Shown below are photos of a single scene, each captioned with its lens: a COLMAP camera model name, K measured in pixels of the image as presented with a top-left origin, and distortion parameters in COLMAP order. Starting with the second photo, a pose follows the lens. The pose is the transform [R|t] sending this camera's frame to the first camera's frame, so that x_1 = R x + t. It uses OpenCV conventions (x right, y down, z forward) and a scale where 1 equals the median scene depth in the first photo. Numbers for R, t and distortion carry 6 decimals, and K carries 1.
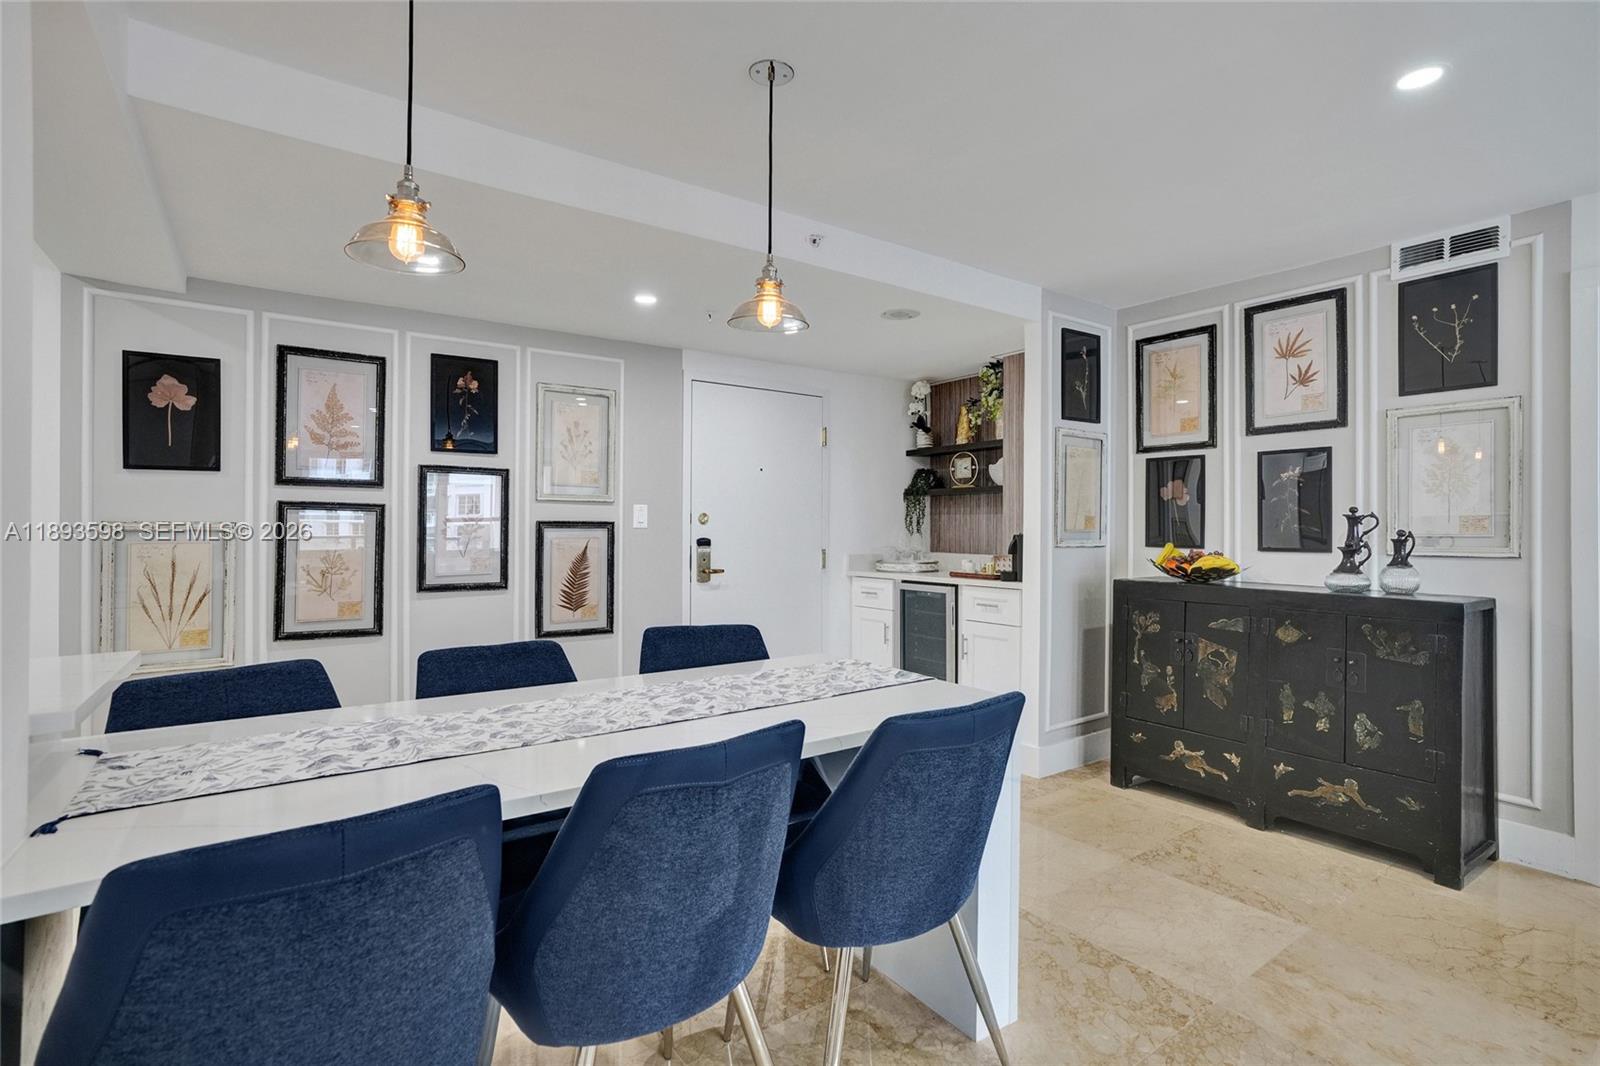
lens RADIAL K [[769.0, 0, 808.4], [0, 769.0, 532.4], [0, 0, 1]] dist [-0.054549, 0.029337]
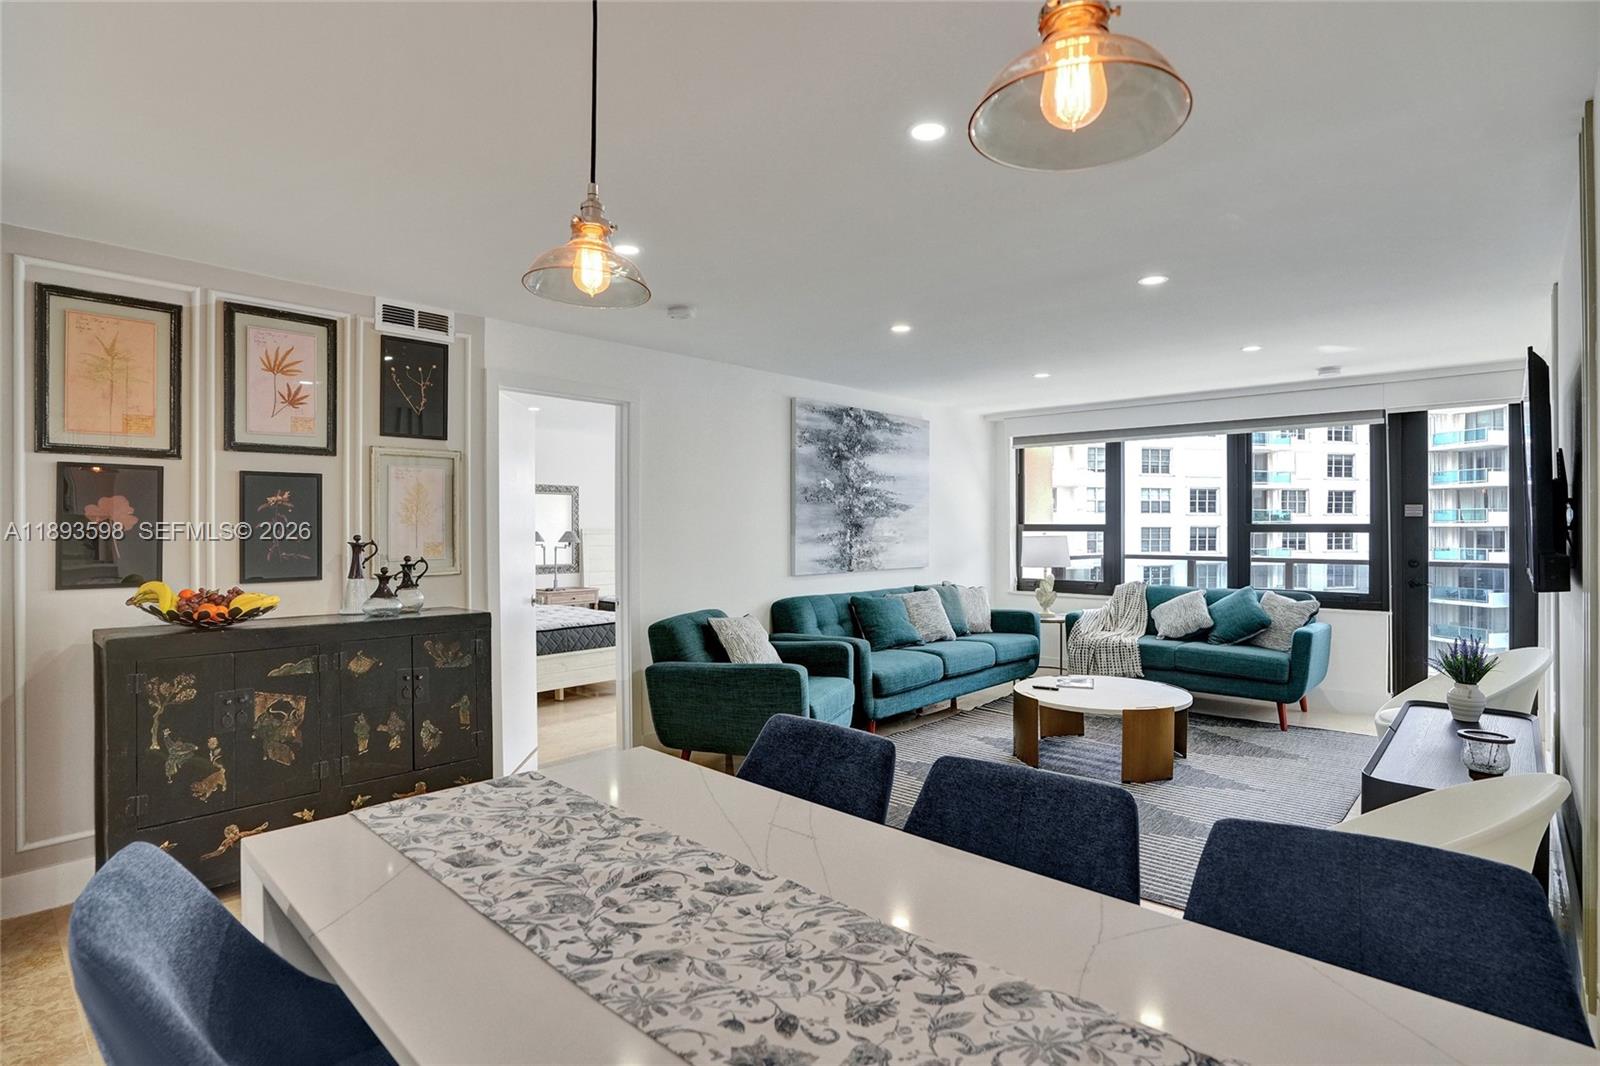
lens RADIAL K [[791.3, 0, 816.9], [0, 791.3, 526.6], [0, 0, 1]] dist [-0.068744, 0.034615]
pose [[-0.208690, -0.001439, 0.977981, -0.427655], [0.008393, 0.999959, 0.003262, -0.039619], [-0.977946, 0.008889, -0.208670, 0.544567]]
